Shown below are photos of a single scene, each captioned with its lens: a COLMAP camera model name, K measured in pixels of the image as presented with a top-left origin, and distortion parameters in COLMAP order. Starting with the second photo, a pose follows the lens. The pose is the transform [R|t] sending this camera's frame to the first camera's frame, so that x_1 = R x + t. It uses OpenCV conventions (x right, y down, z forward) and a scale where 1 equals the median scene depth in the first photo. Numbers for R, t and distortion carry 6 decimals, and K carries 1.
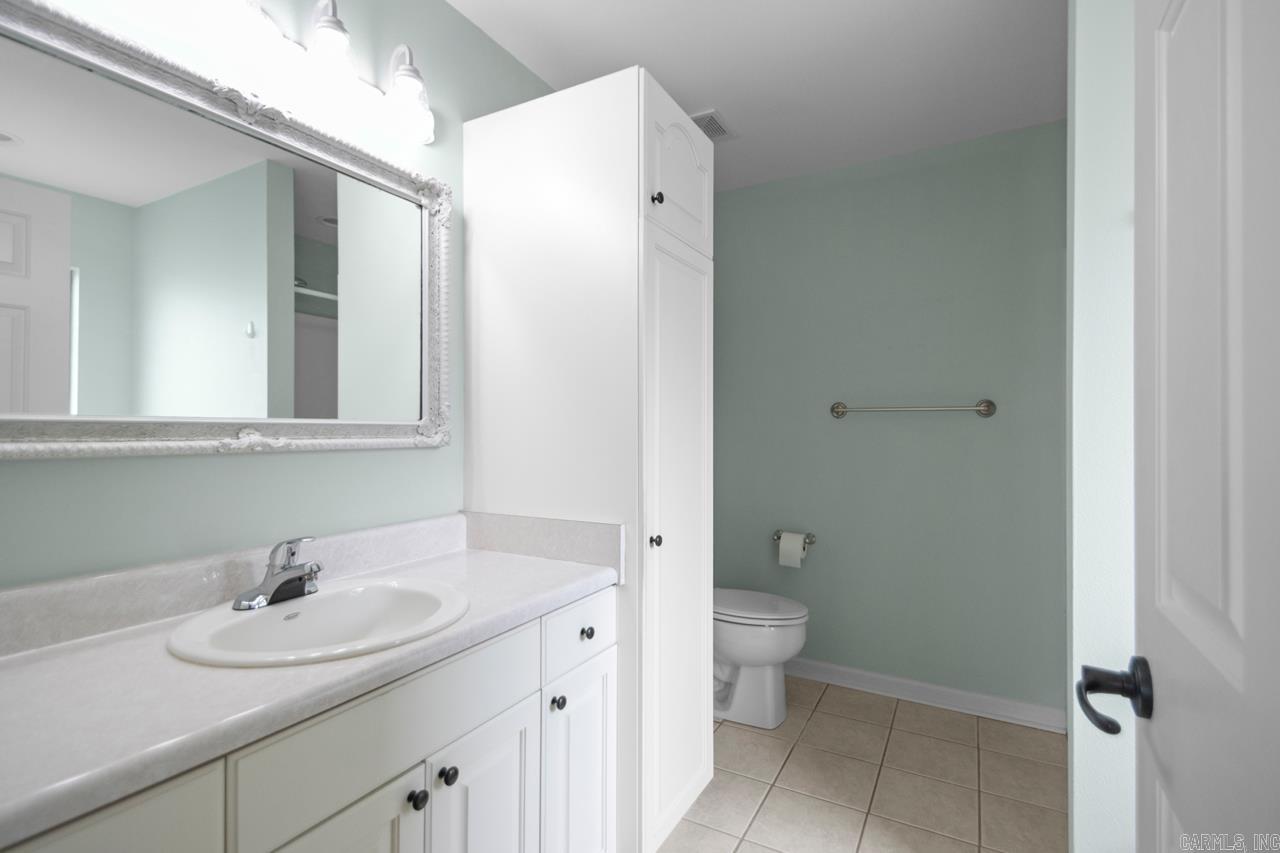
lens RADIAL K [[591.9, 0, 652.1], [0, 591.9, 430.1], [0, 0, 1]] dist [0.043869, -0.020711]
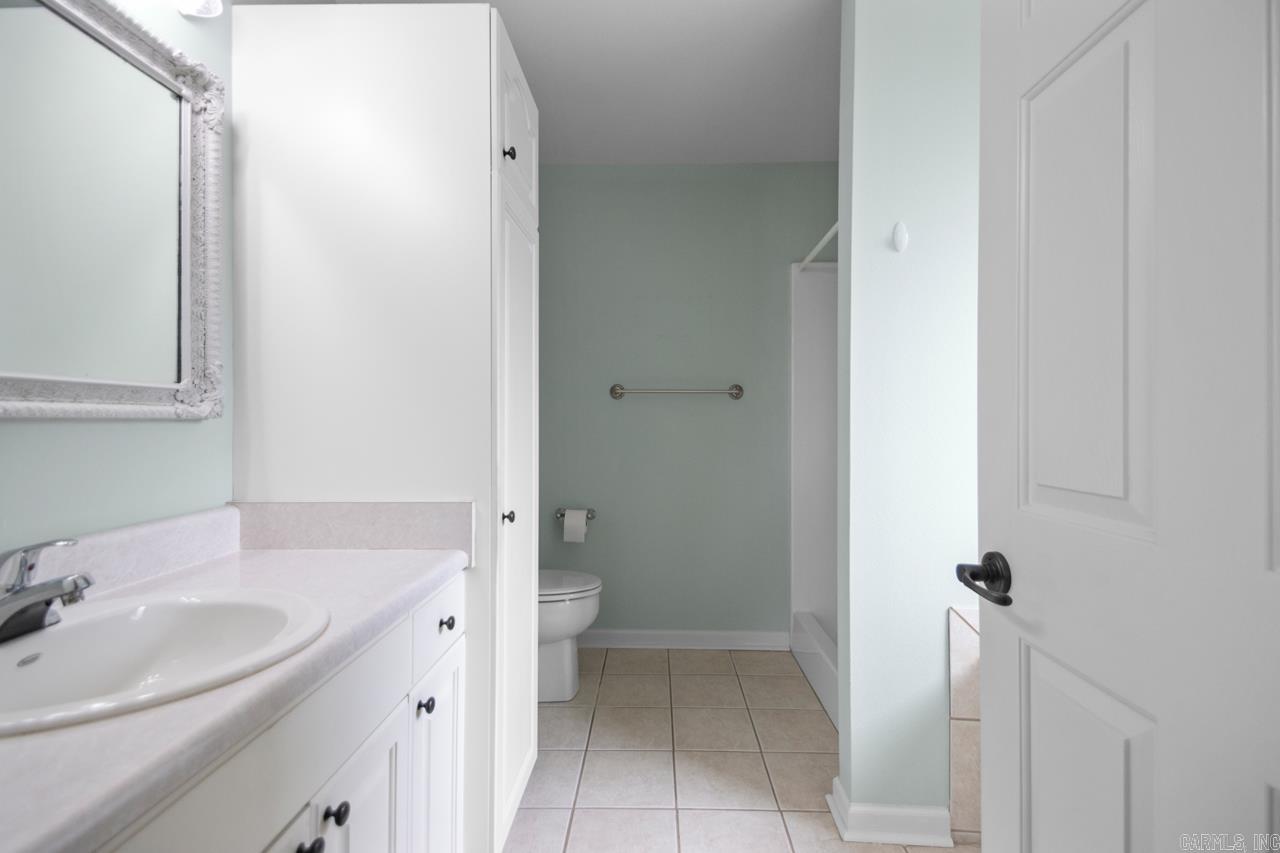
lens RADIAL K [[586.6, 0, 644.8], [0, 586.6, 423.1], [0, 0, 1]] dist [0.039553, -0.020796]
pose [[0.886467, -0.002928, 0.462782, -0.213240], [0.001117, 0.999991, 0.004186, 0.030652], [-0.462790, -0.003193, 0.886462, 0.065066]]
